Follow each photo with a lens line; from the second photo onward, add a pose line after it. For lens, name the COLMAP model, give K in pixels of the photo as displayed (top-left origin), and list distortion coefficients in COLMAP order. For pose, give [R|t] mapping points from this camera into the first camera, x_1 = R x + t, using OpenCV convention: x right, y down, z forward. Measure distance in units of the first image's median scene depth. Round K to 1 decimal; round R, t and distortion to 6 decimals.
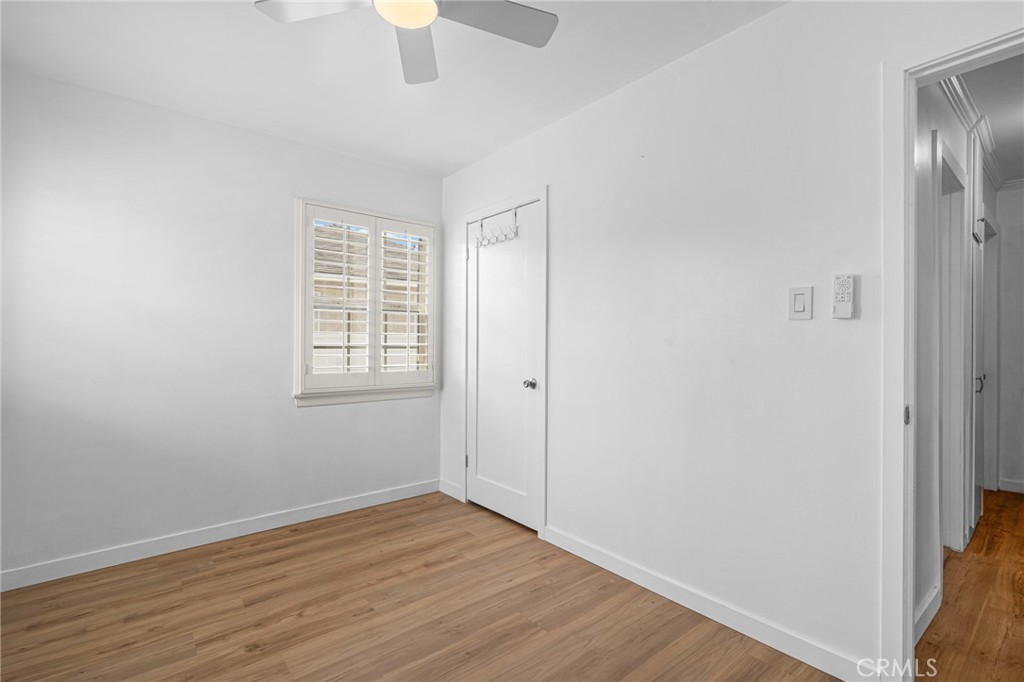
lens RADIAL K [[472.0, 0, 508.3], [0, 472.0, 344.9], [0, 0, 1]] dist [-0.004140, 0.002892]
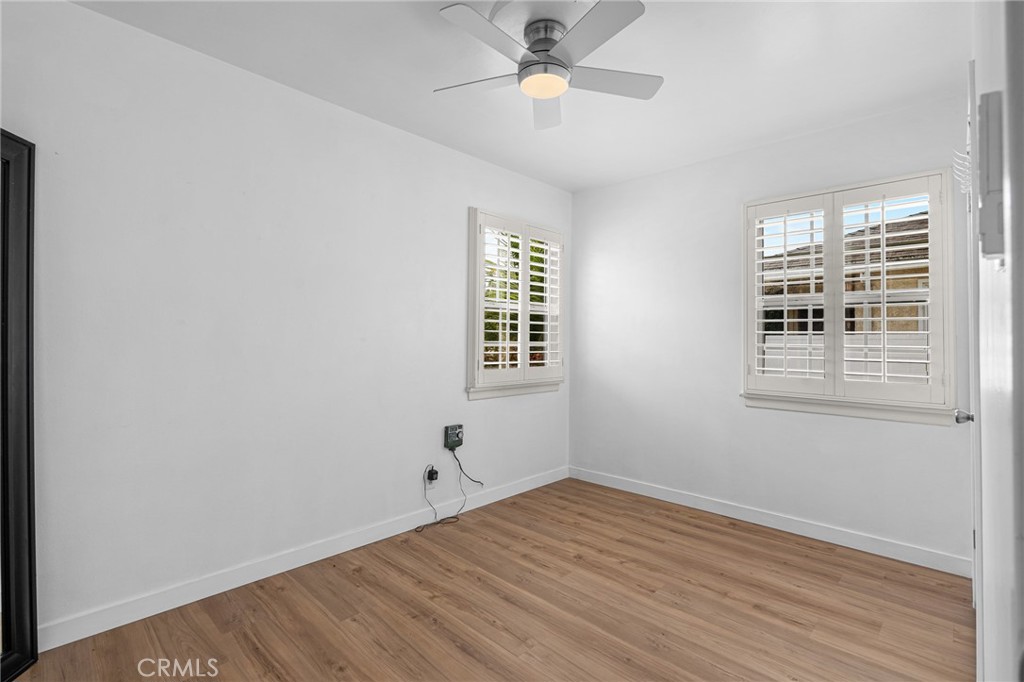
lens RADIAL K [[472.0, 0, 505.4], [0, 472.0, 332.9], [0, 0, 1]] dist [-0.004140, 0.002892]
pose [[0.115548, -0.014601, -0.993195, 0.634204], [-0.014296, 0.999764, -0.016361, -0.003721], [0.993199, 0.016090, 0.115312, 0.453736]]
